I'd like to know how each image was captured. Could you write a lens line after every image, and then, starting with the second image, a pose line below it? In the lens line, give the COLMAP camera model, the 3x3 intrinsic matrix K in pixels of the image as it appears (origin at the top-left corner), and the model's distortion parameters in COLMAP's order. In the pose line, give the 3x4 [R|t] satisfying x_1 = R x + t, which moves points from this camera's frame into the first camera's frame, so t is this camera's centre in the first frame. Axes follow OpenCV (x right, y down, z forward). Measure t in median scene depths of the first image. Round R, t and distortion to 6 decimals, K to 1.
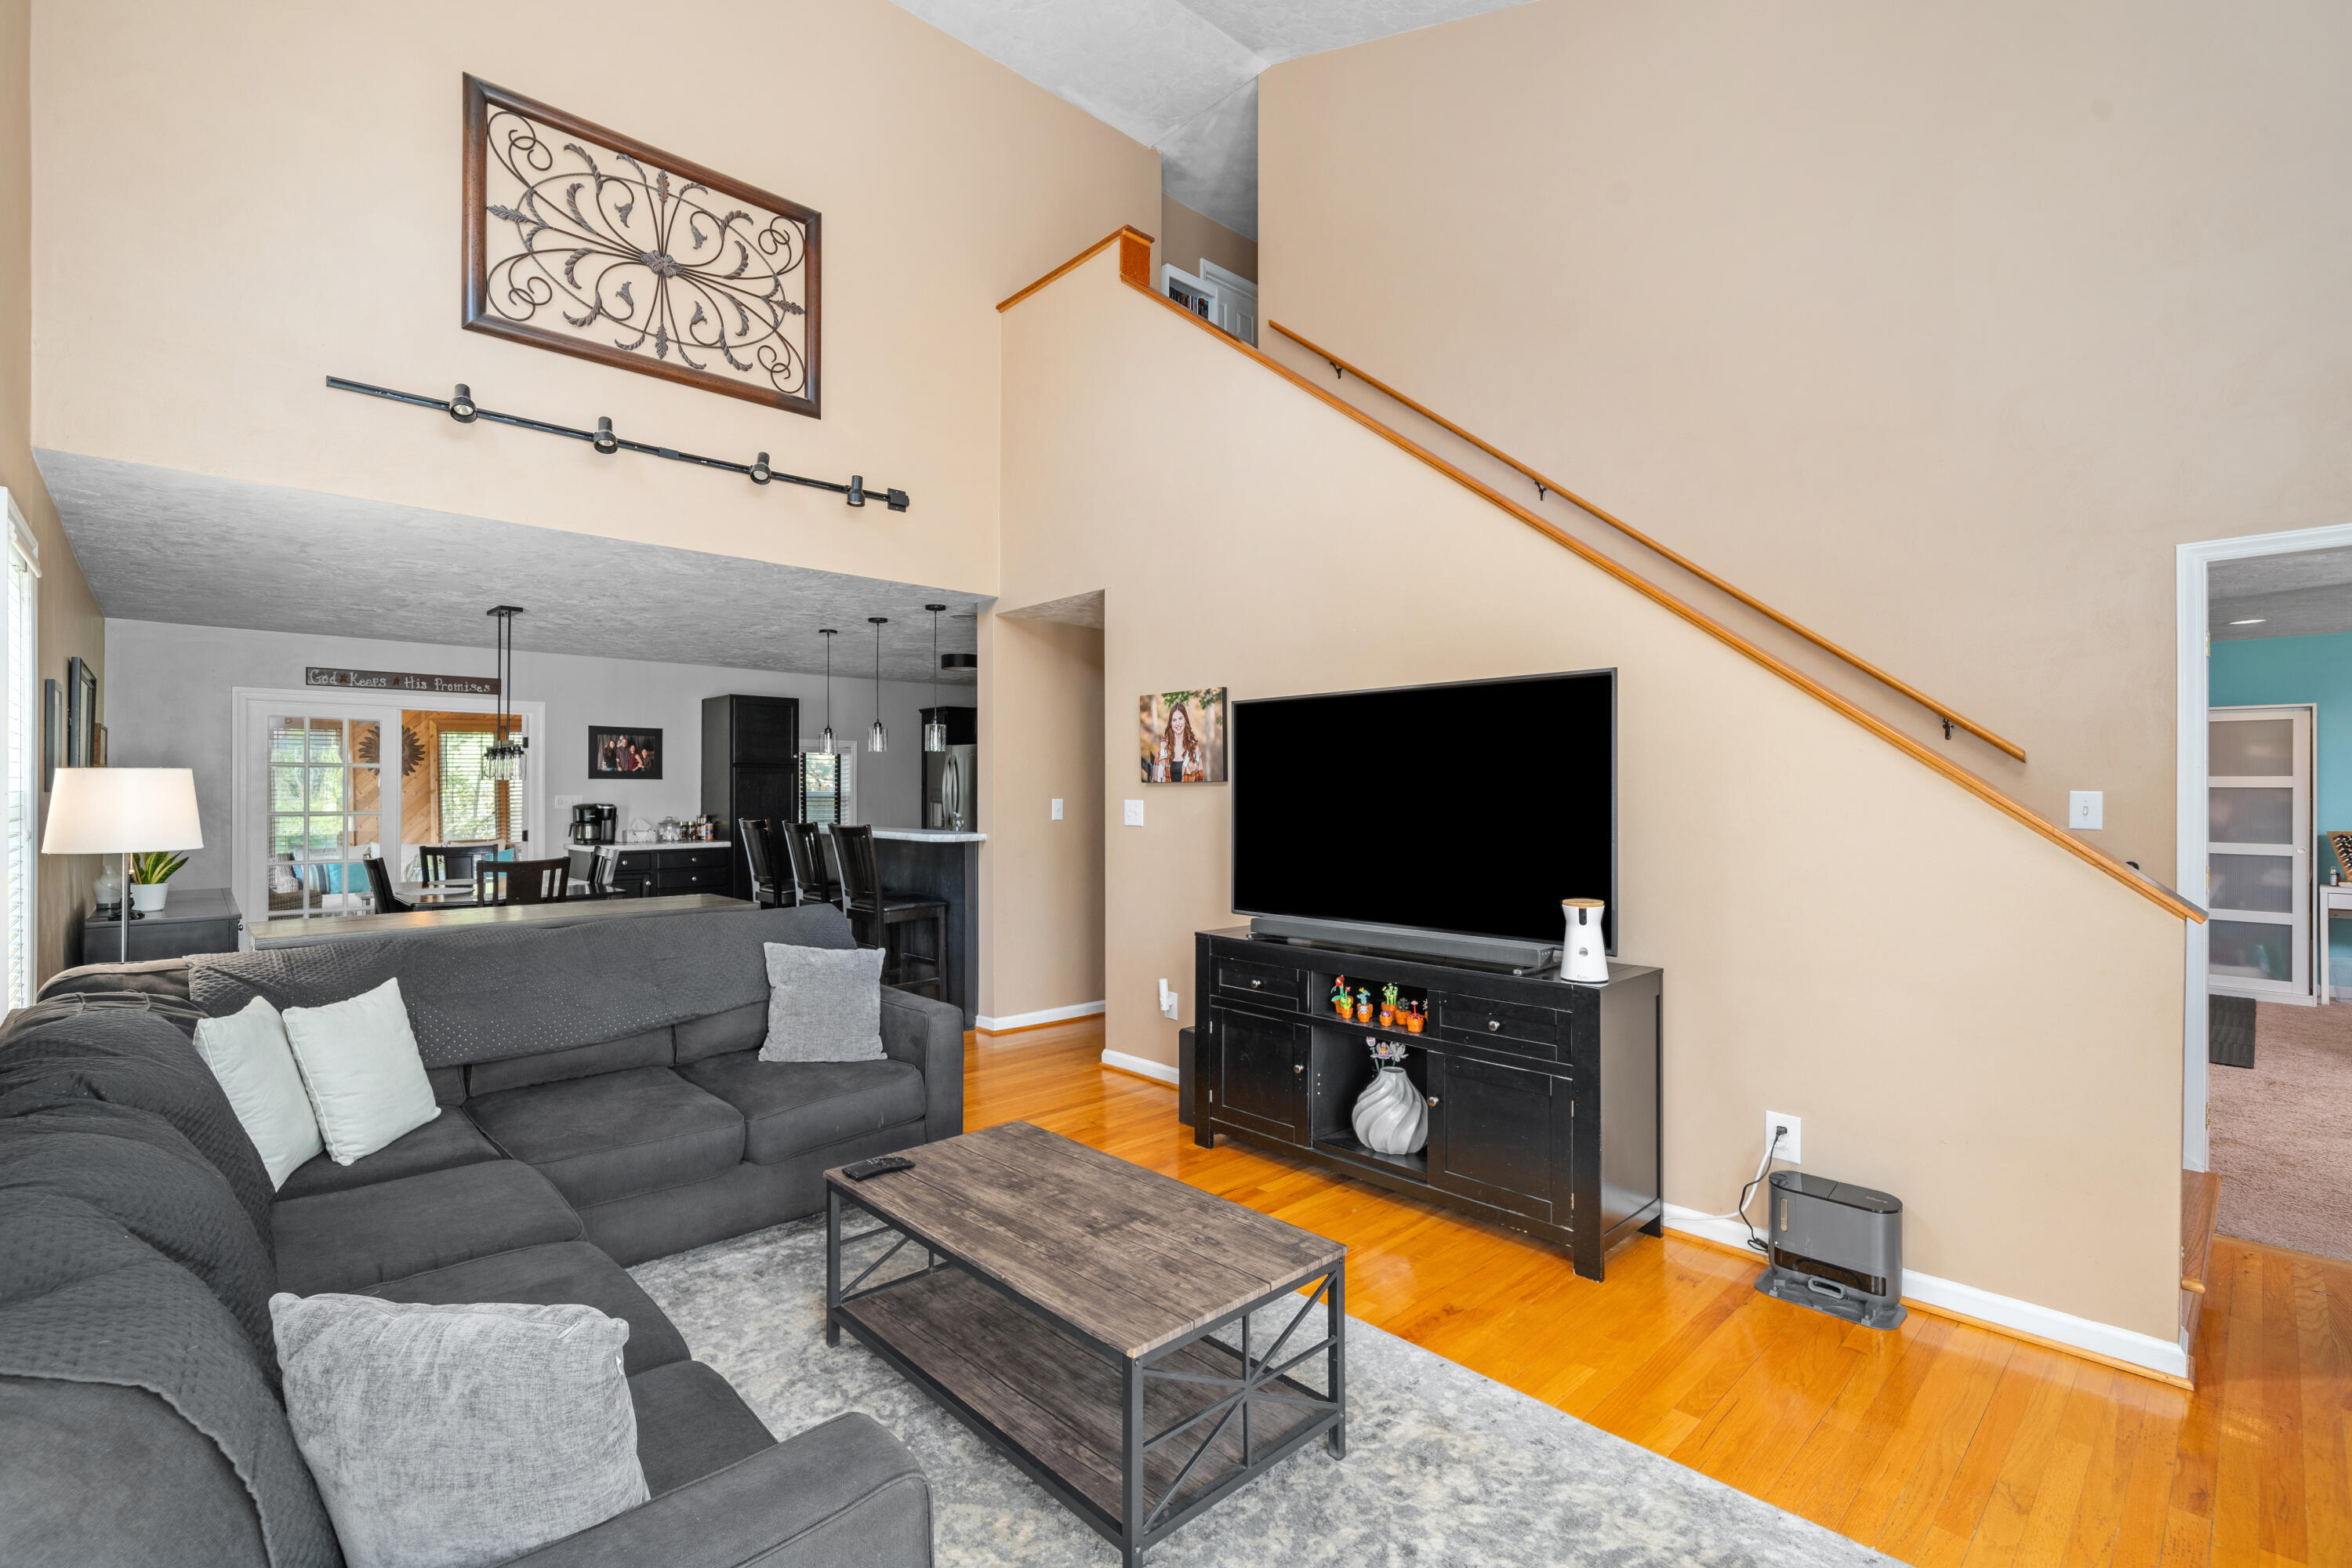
lens RADIAL K [[1006.1, 0, 1173.8], [0, 1006.1, 787.5], [0, 0, 1]] dist [-0.000048, -0.000533]
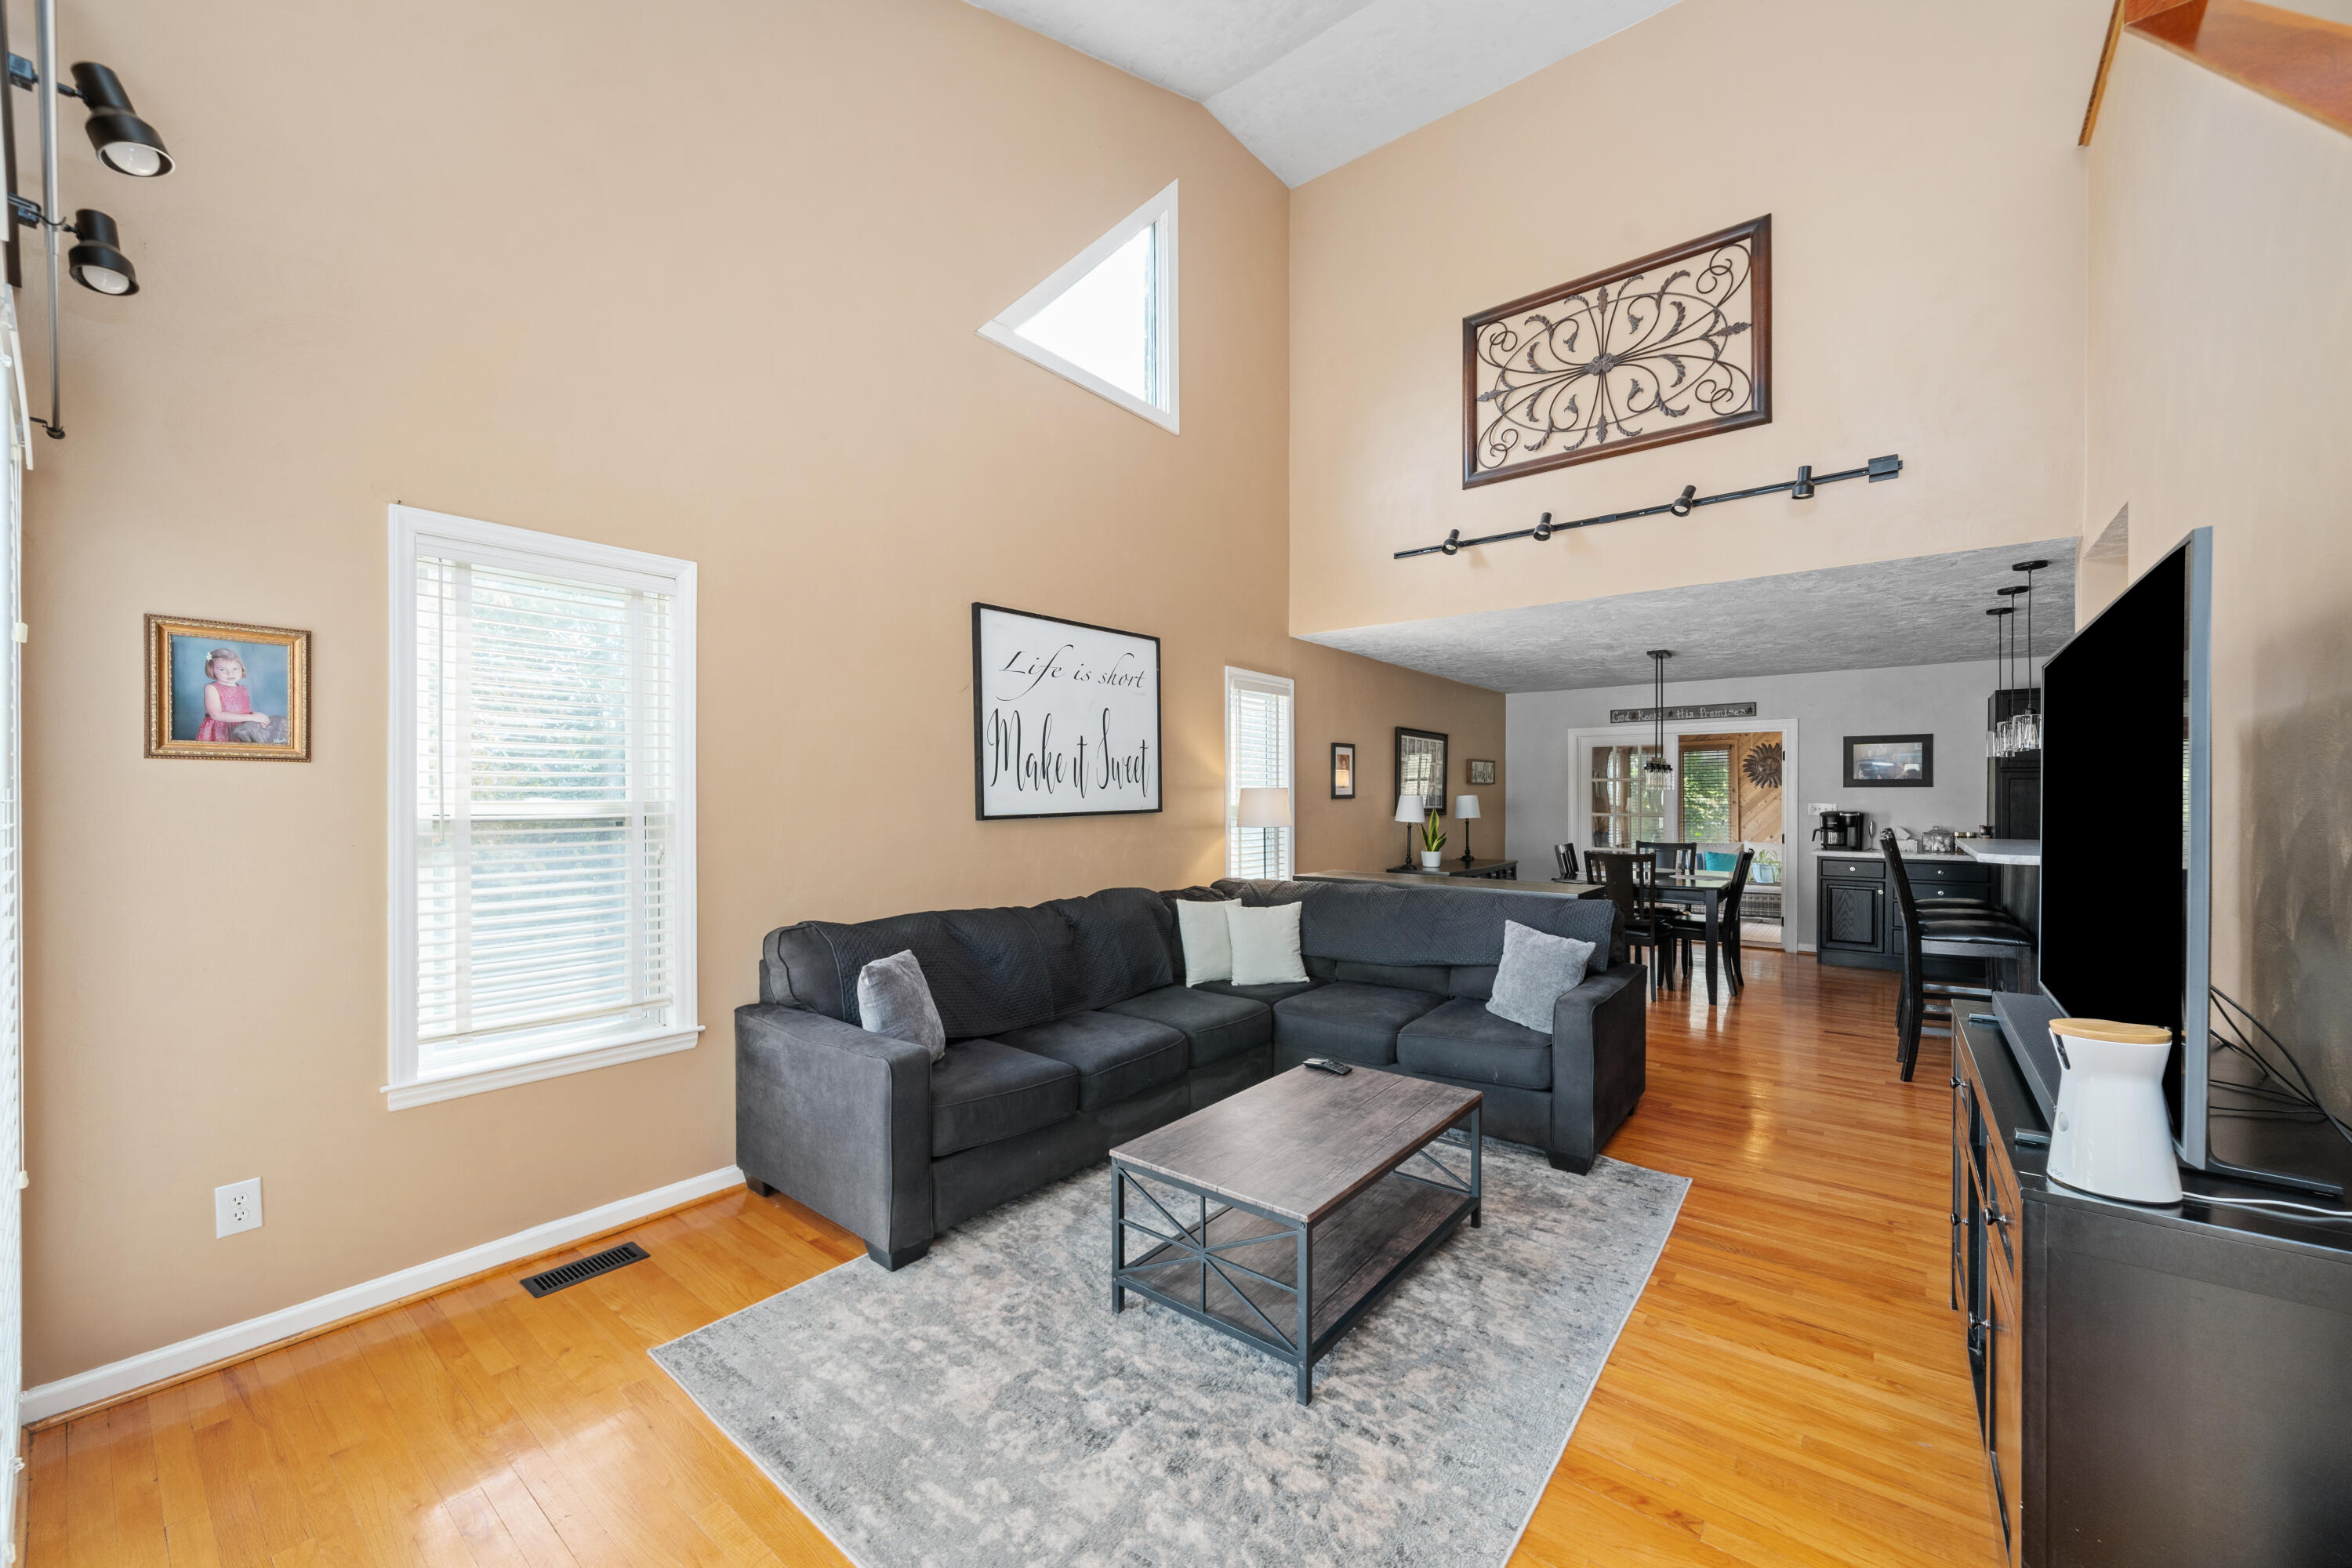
lens RADIAL K [[909.9, 0, 1159.0], [0, 909.9, 800.5], [0, 0, 1]] dist [-0.003870, -0.000177]
pose [[0.151215, 0.003779, -0.988494, 0.492427], [0.001799, 0.999990, 0.004098, -0.000114], [0.988499, -0.002398, 0.151207, 0.304032]]
